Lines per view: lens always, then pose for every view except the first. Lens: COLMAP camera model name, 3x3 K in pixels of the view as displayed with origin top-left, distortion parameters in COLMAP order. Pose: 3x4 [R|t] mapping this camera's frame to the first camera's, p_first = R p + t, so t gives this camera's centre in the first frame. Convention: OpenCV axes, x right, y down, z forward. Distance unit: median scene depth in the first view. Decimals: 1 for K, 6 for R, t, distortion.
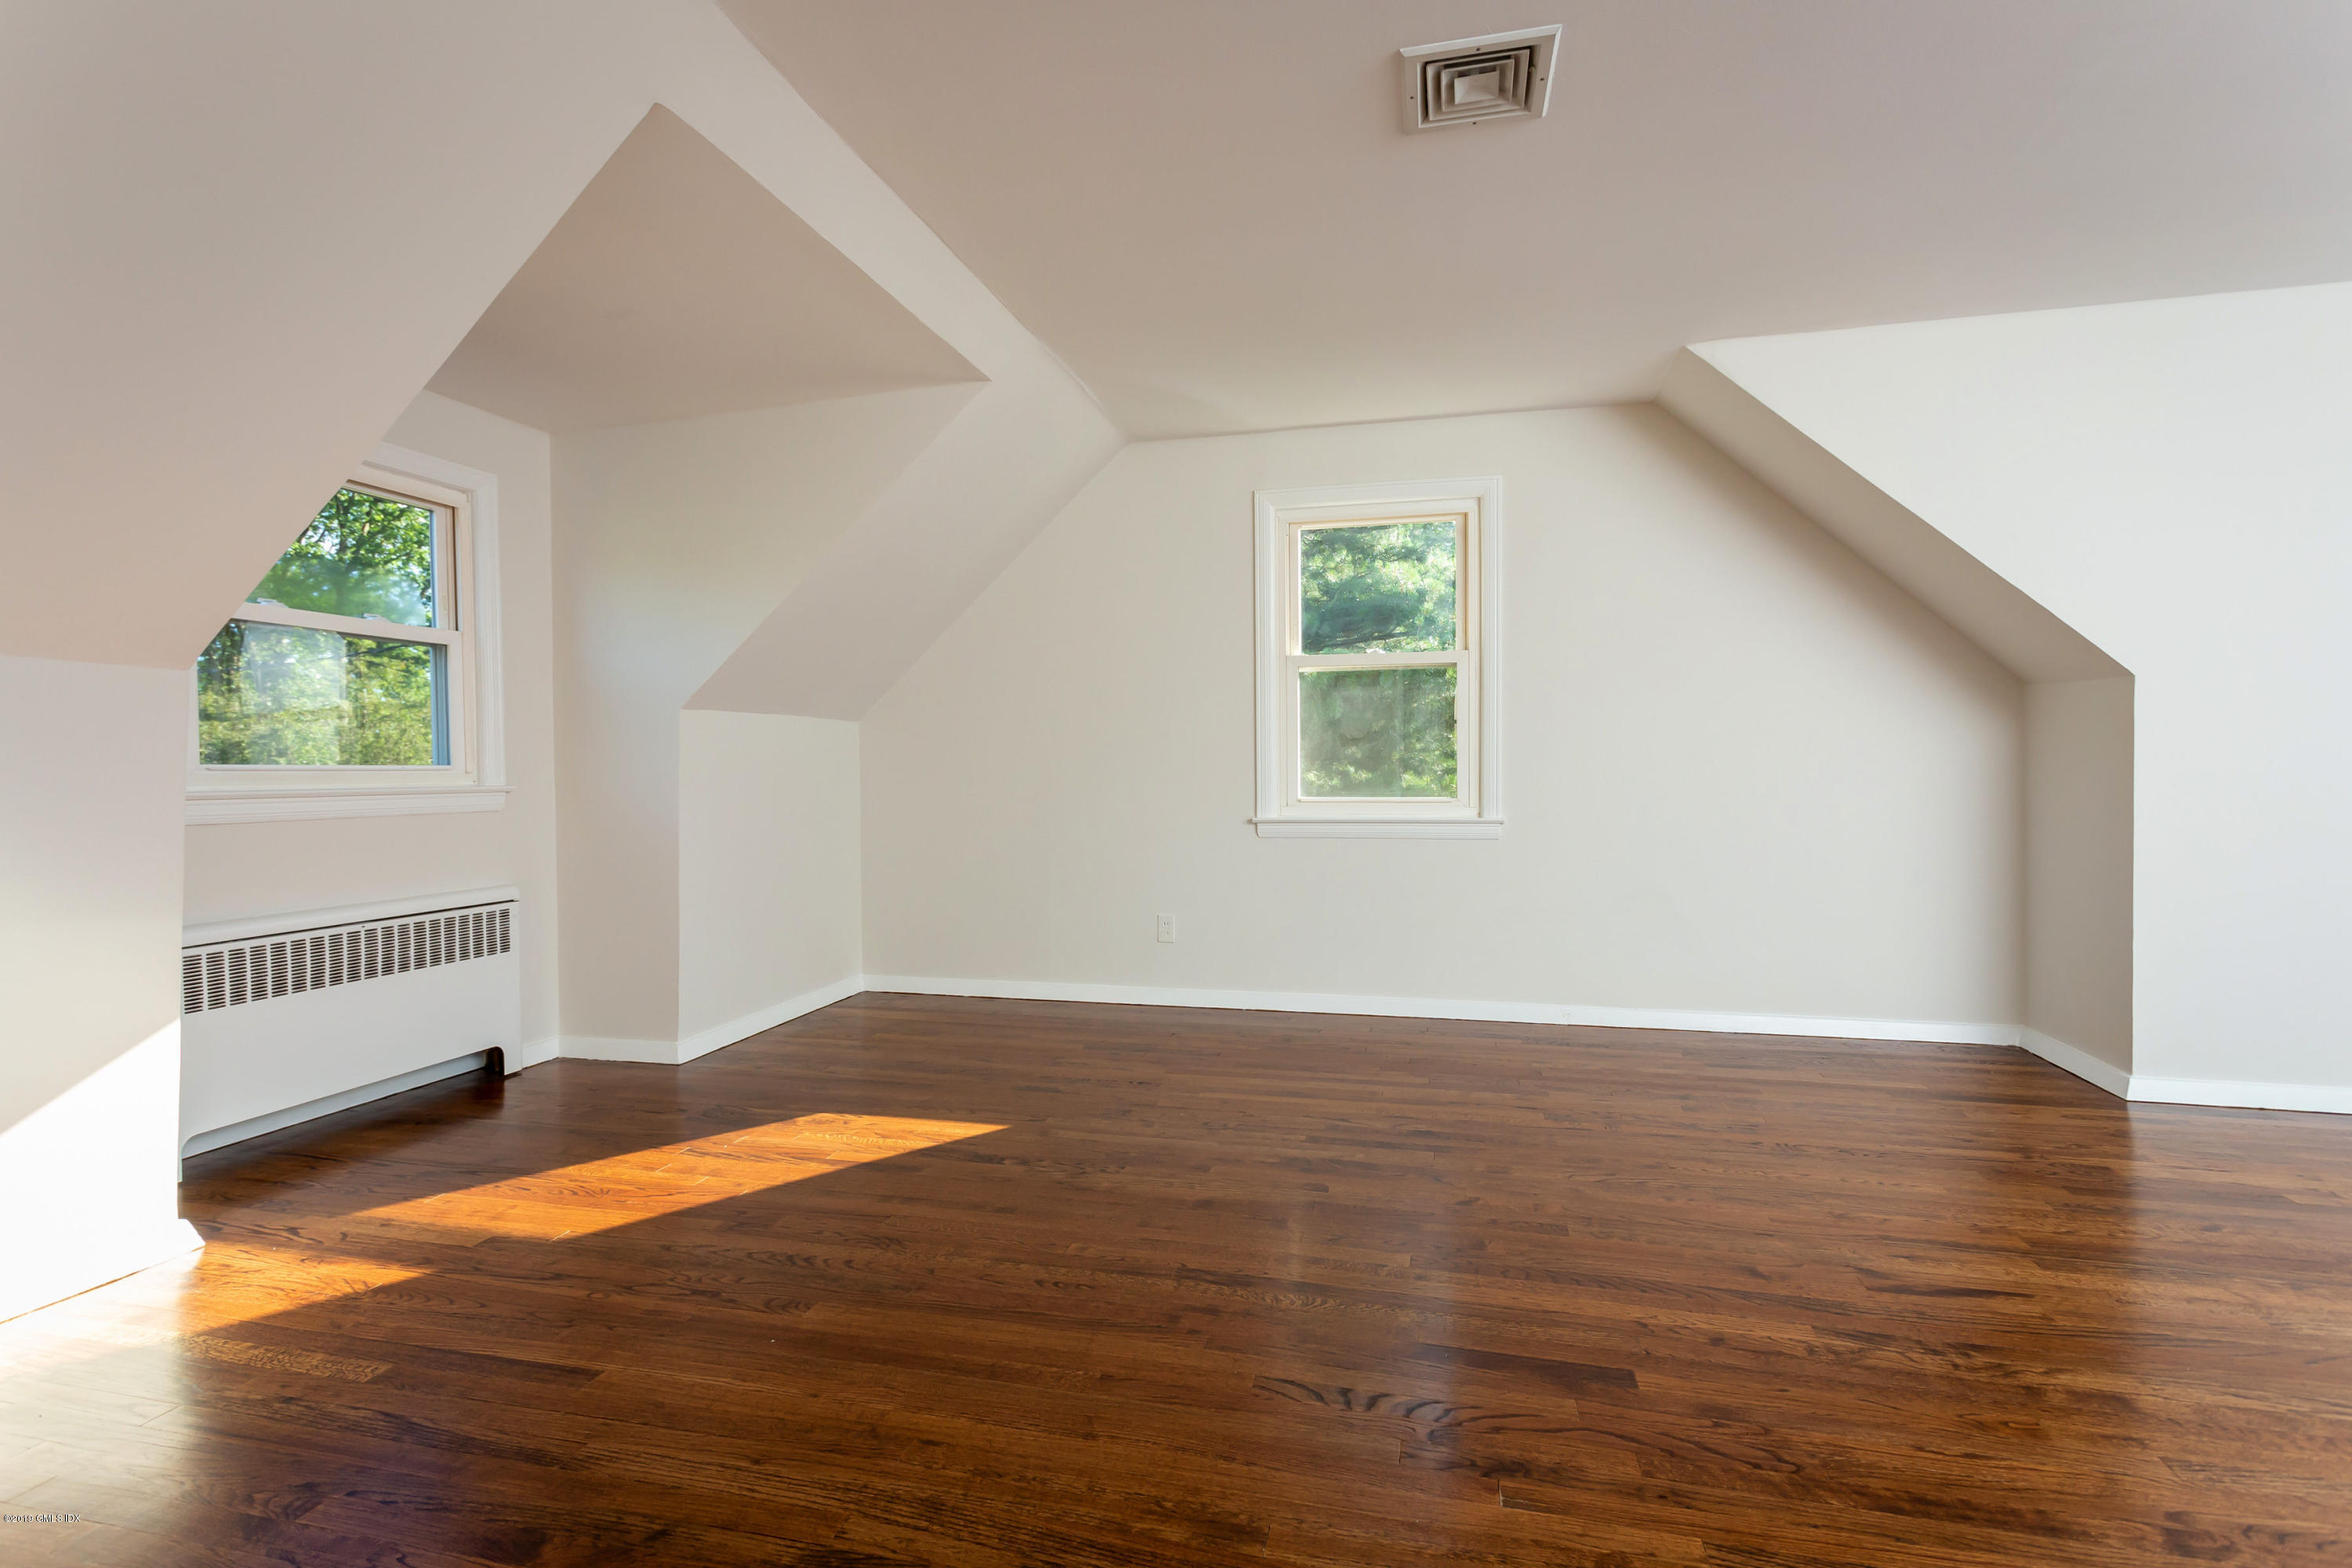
lens RADIAL K [[1102.8, 0, 1171.5], [0, 1102.8, 797.5], [0, 0, 1]] dist [0.003935, -0.000152]
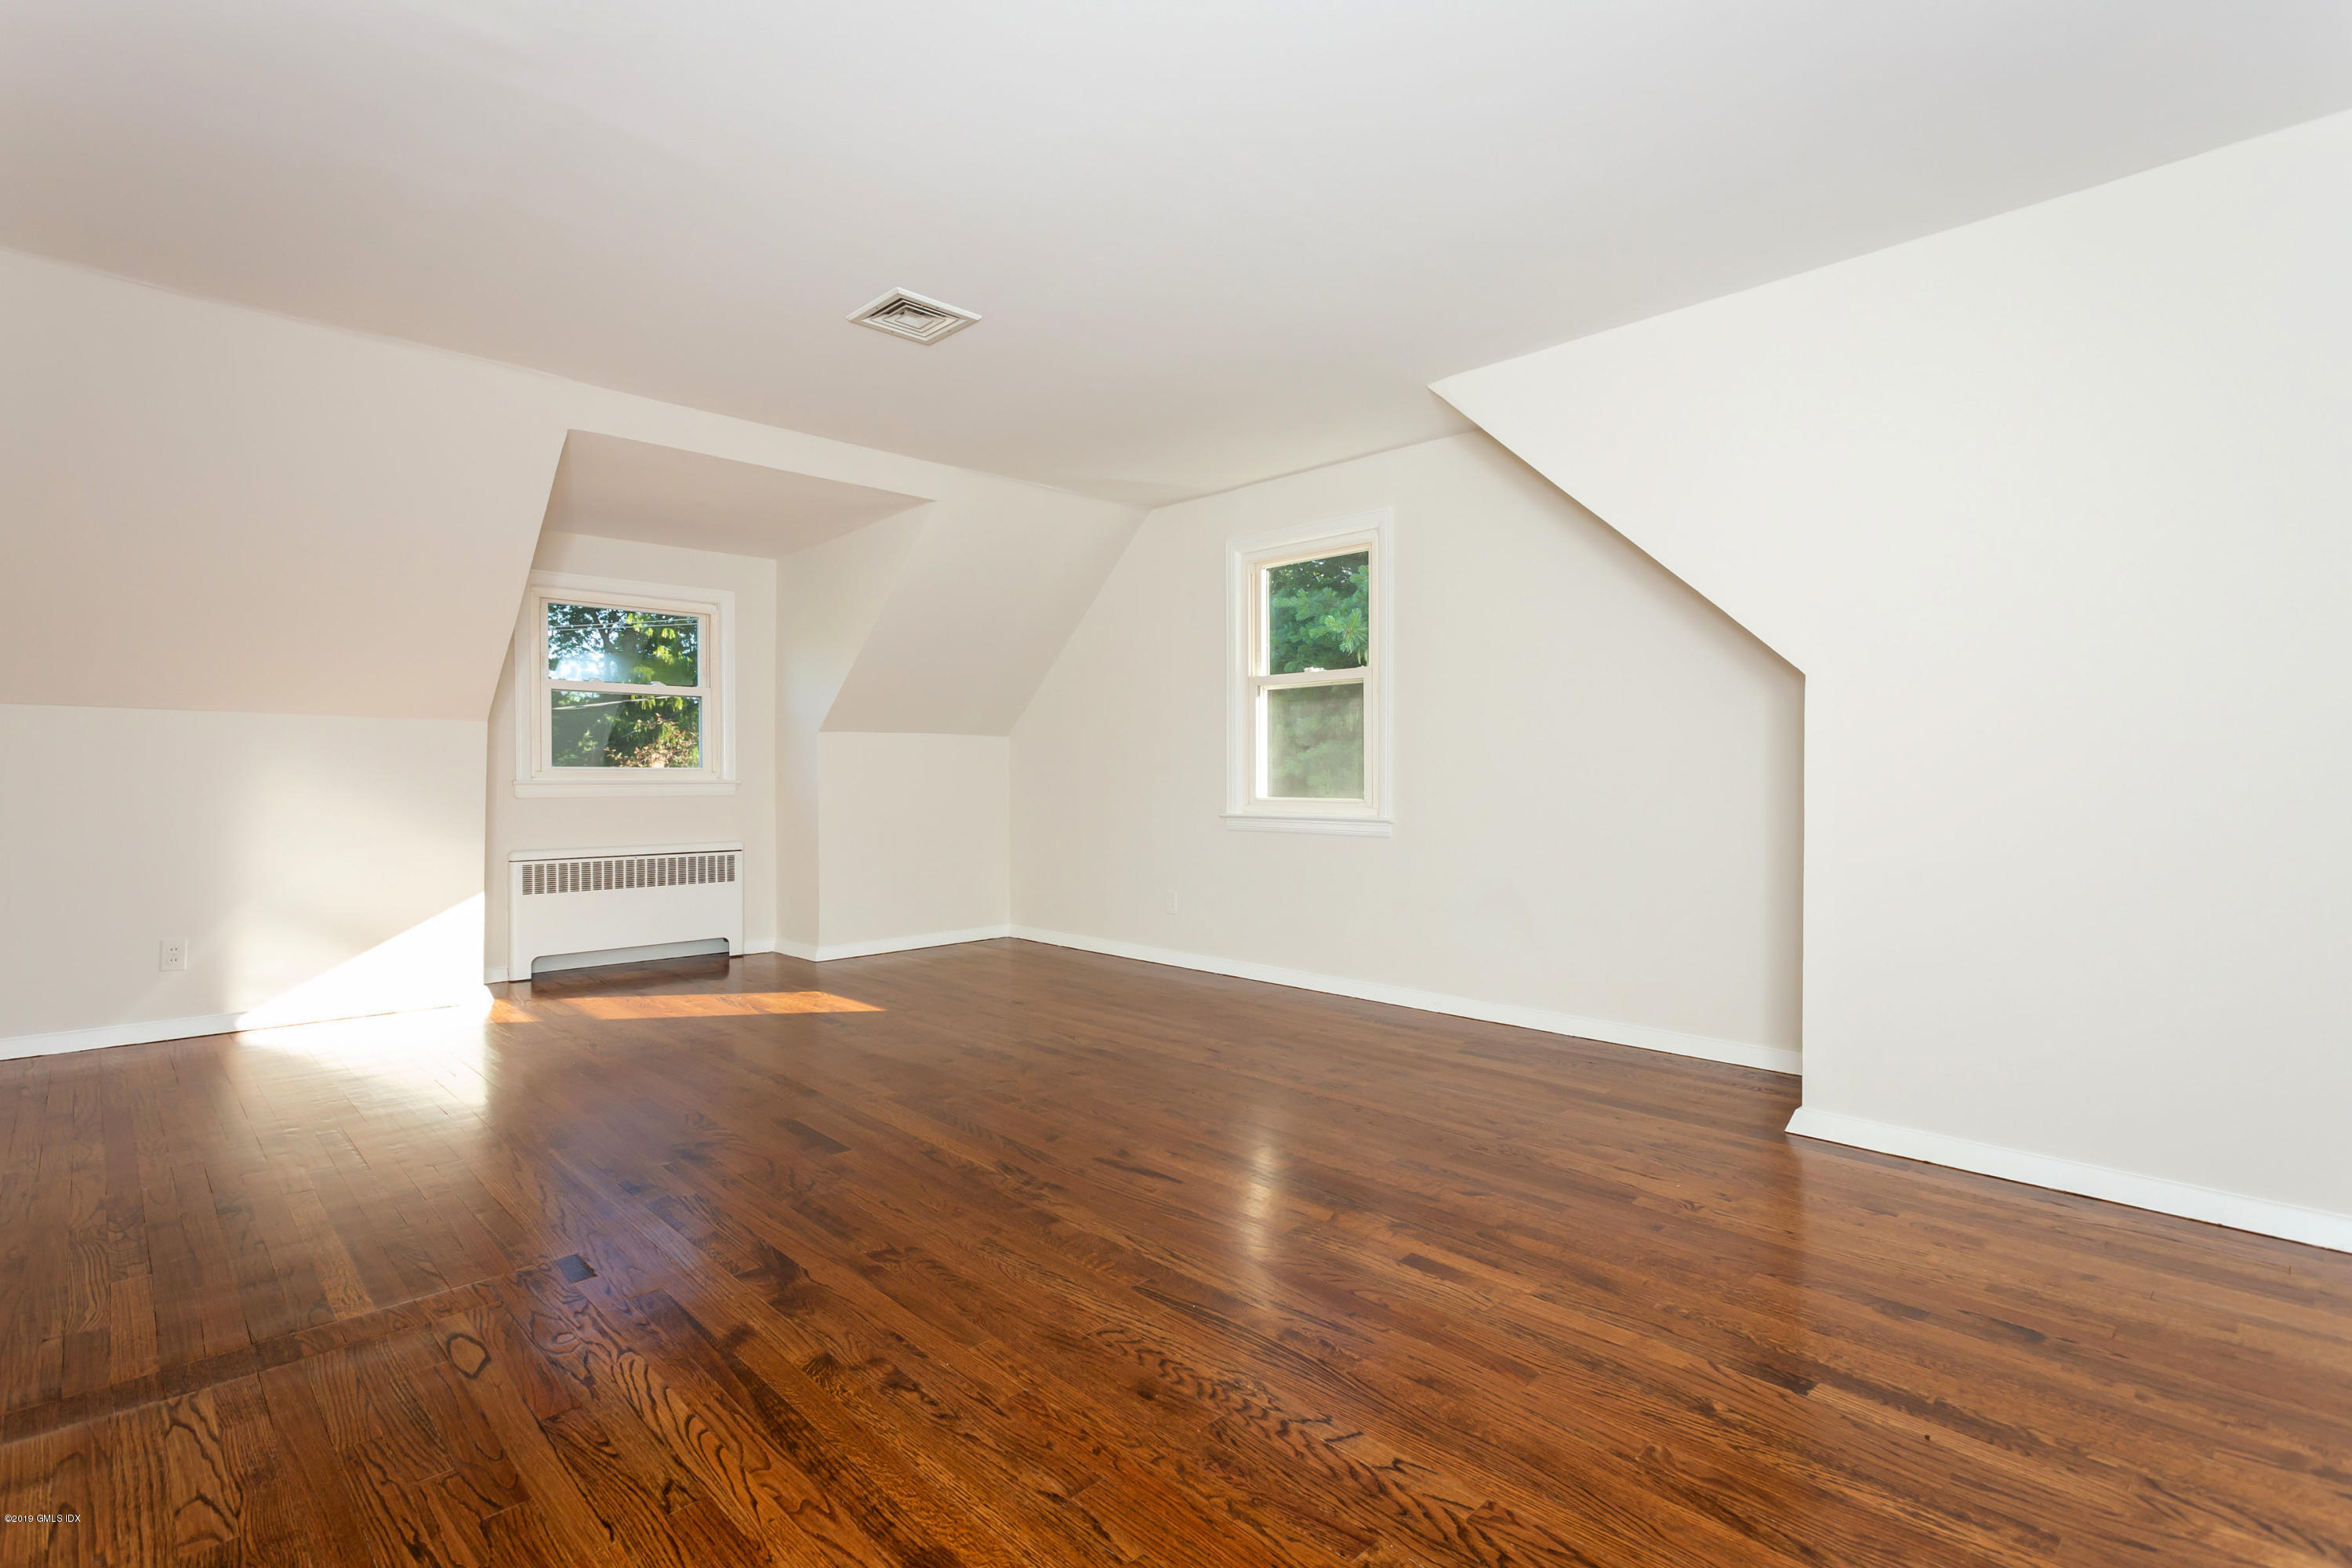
lens RADIAL K [[1102.8, 0, 1171.5], [0, 1102.8, 797.5], [0, 0, 1]] dist [0.003935, -0.000152]
pose [[0.850845, 0.016114, -0.525170, 0.873268], [-0.018754, 0.999824, 0.000295, 0.002549], [0.525083, 0.009598, 0.850997, -0.059817]]
